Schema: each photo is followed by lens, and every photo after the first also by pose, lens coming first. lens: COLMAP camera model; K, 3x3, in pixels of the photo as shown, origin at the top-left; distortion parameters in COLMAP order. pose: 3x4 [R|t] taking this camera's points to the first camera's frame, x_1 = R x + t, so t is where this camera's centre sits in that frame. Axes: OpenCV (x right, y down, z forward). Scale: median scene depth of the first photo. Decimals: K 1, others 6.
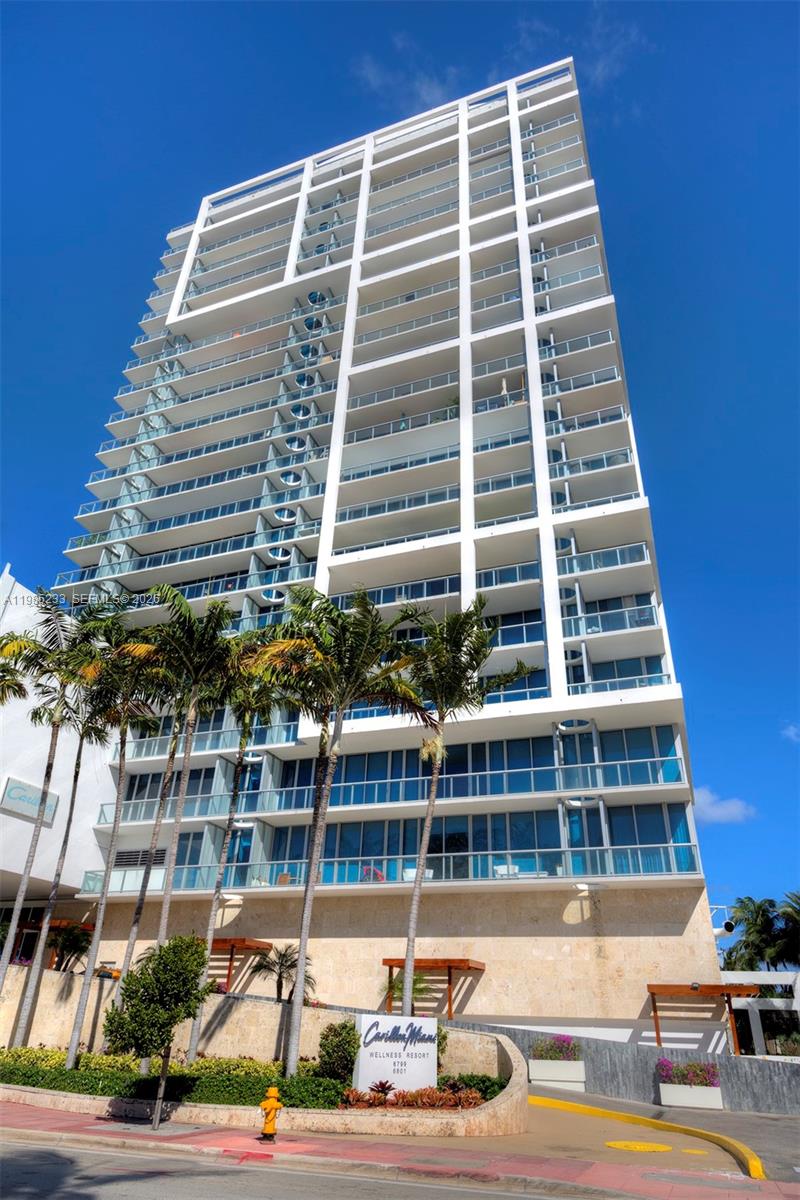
lens RADIAL K [[740.5, 0, 402.4], [0, 740.5, 598.8], [0, 0, 1]] dist [0.002806, 0.000135]
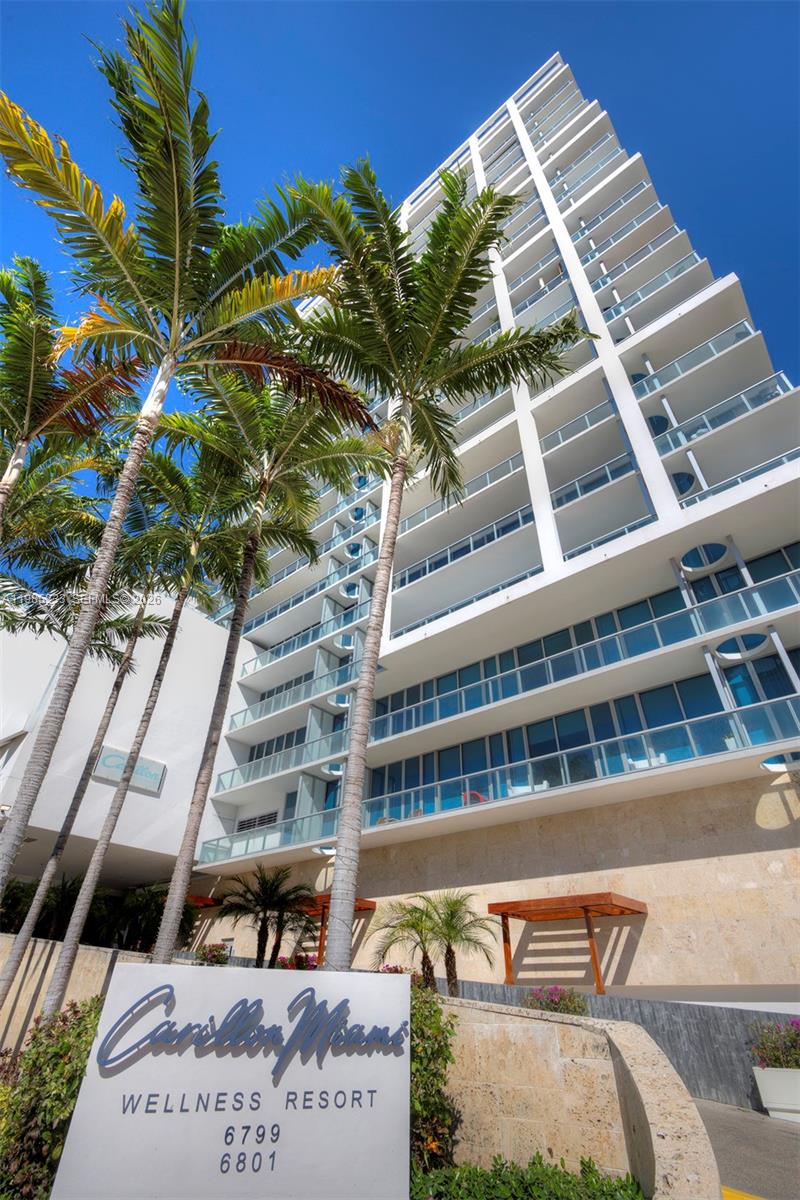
lens RADIAL K [[546.8, 0, 399.0], [0, 546.8, 602.1], [0, 0, 1]] dist [-0.000844, -0.000049]
pose [[0.941275, -0.211743, -0.262995, 0.089269], [0.179210, 0.973458, -0.142348, 0.257170], [0.286156, 0.086858, 0.954238, 0.440818]]
